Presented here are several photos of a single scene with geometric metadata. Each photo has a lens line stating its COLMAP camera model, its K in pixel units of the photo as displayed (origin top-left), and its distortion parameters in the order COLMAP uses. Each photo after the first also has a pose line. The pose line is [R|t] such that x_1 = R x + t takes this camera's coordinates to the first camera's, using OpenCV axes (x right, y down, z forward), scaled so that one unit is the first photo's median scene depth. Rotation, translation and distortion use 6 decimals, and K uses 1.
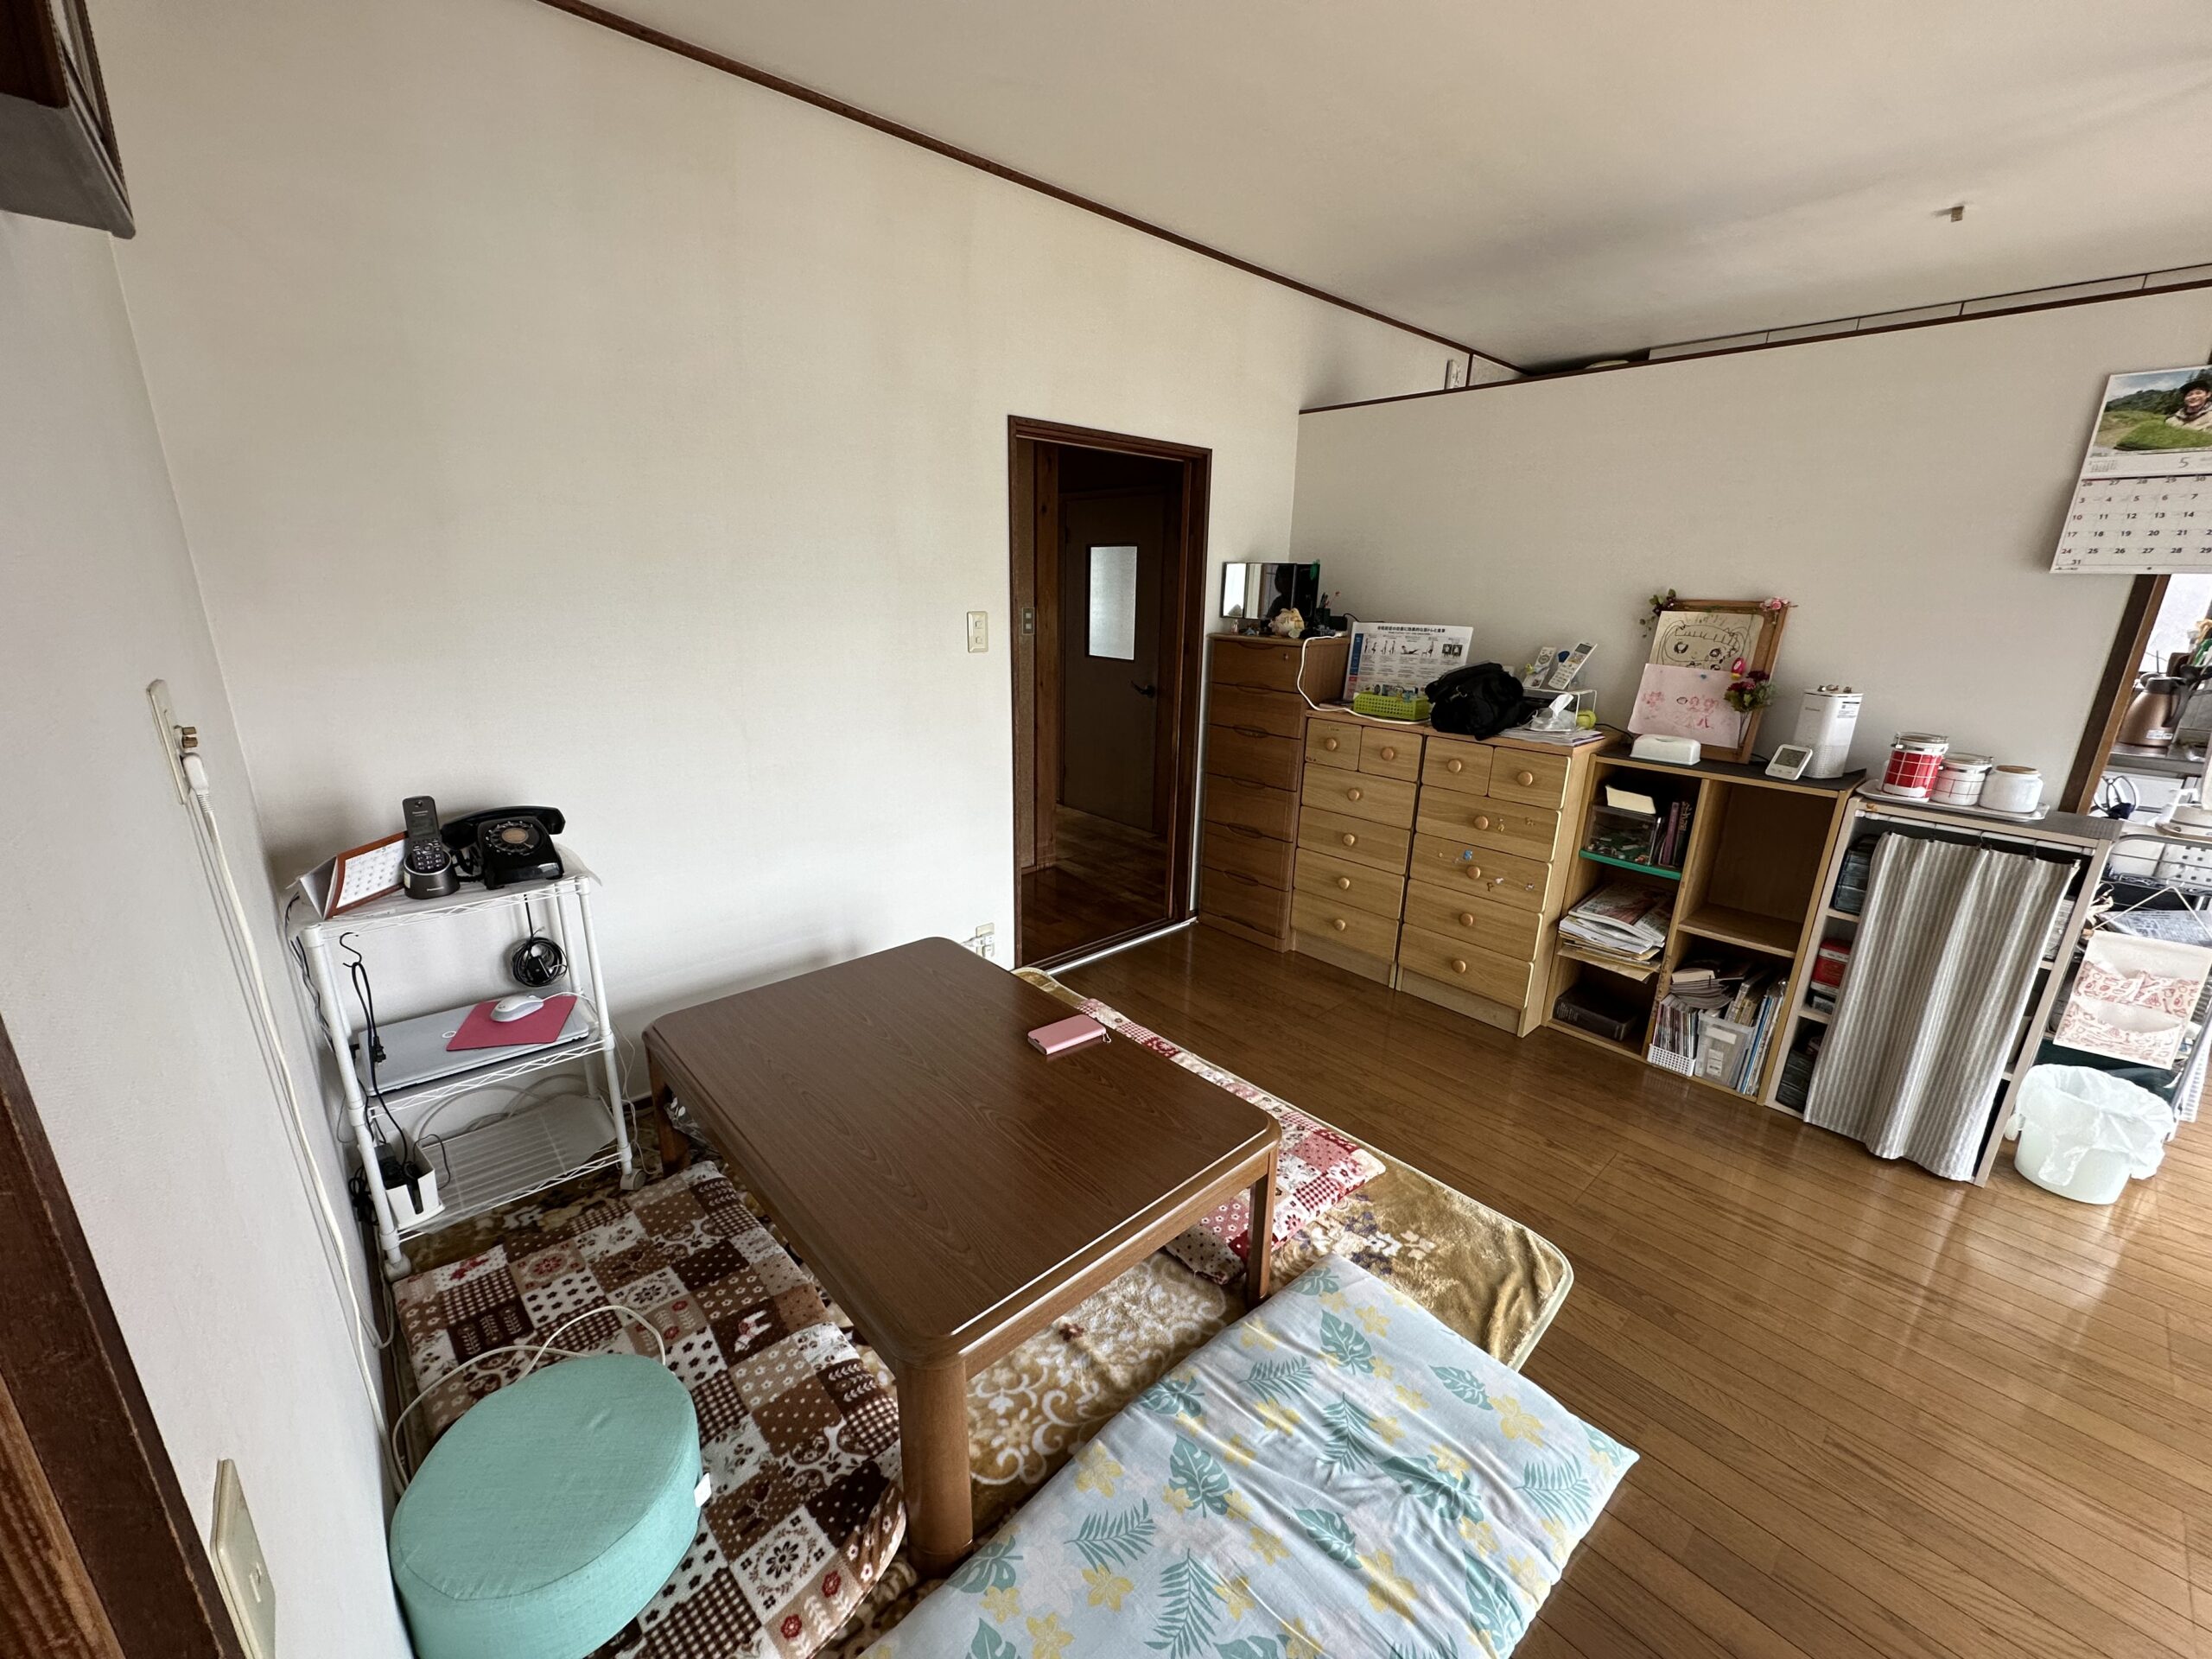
lens RADIAL K [[875.5, 0, 1105.4], [0, 875.5, 831.8], [0, 0, 1]] dist [-0.002468, 0.000240]
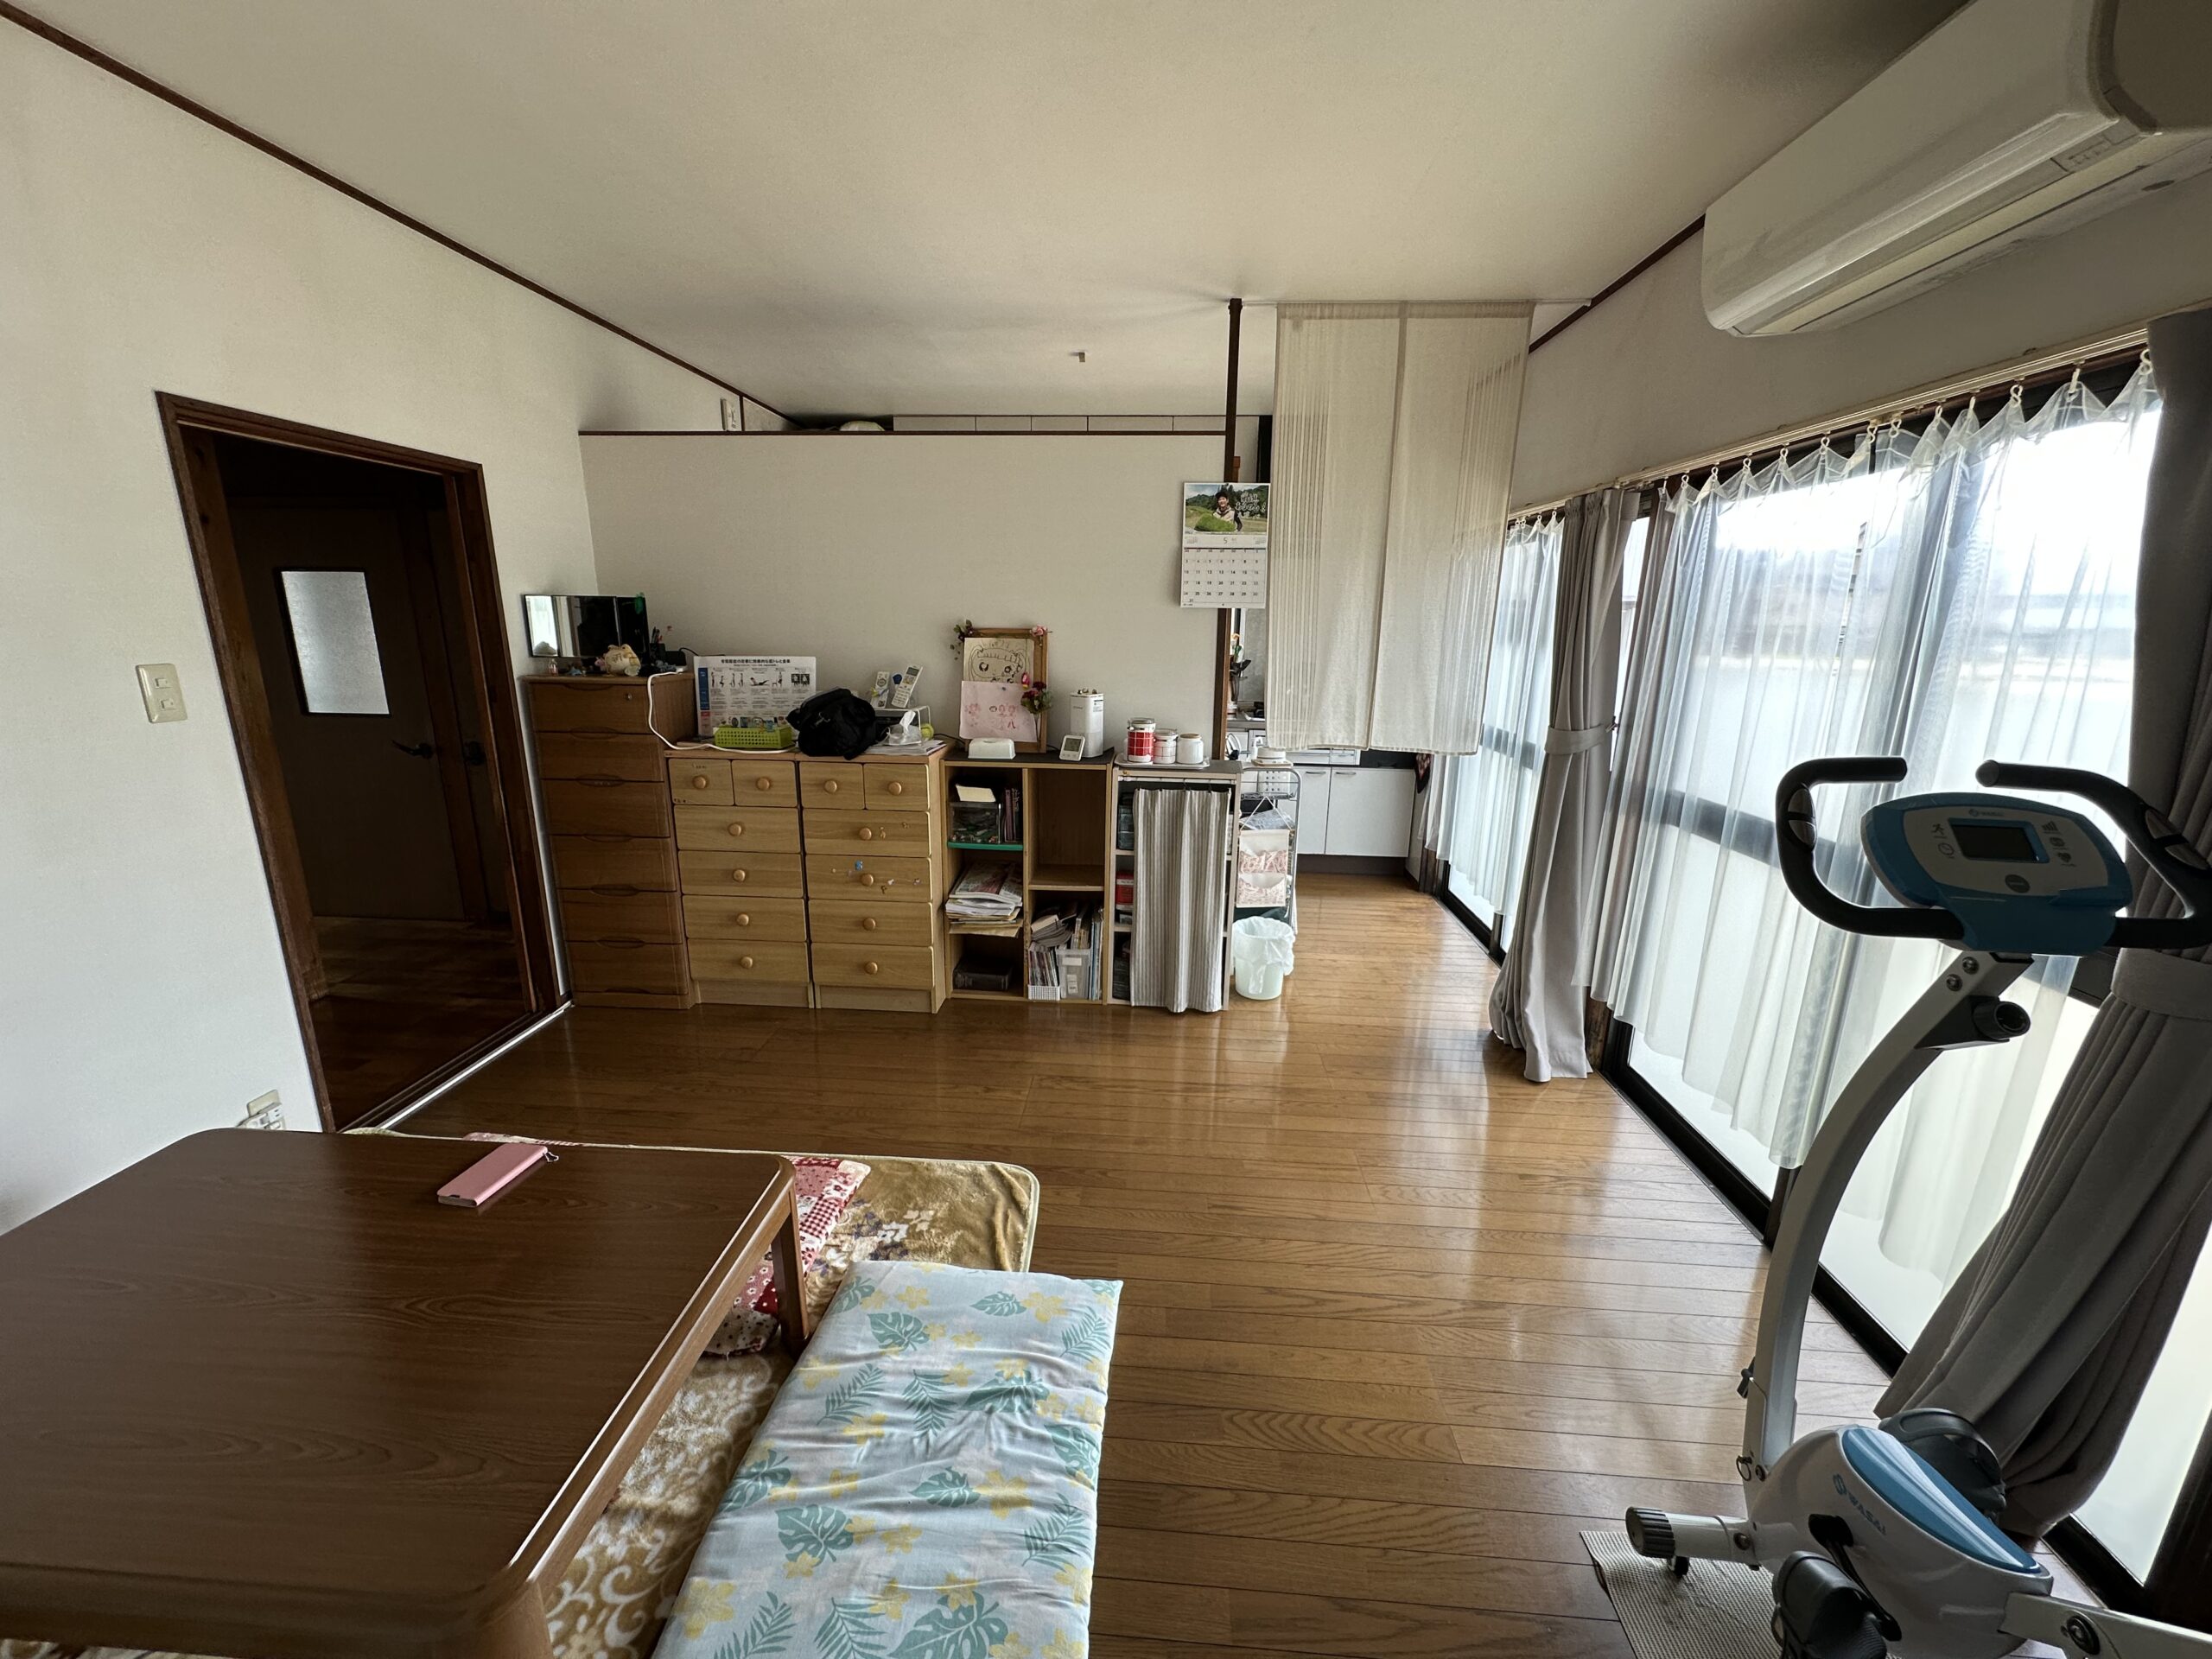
lens RADIAL K [[875.5, 0, 1105.4], [0, 875.5, 831.8], [0, 0, 1]] dist [-0.002468, 0.000240]
pose [[0.719269, -0.173910, 0.672612, -0.104409], [0.193878, 0.979944, 0.046047, -0.005995], [-0.667131, 0.097285, 0.738561, -0.008427]]
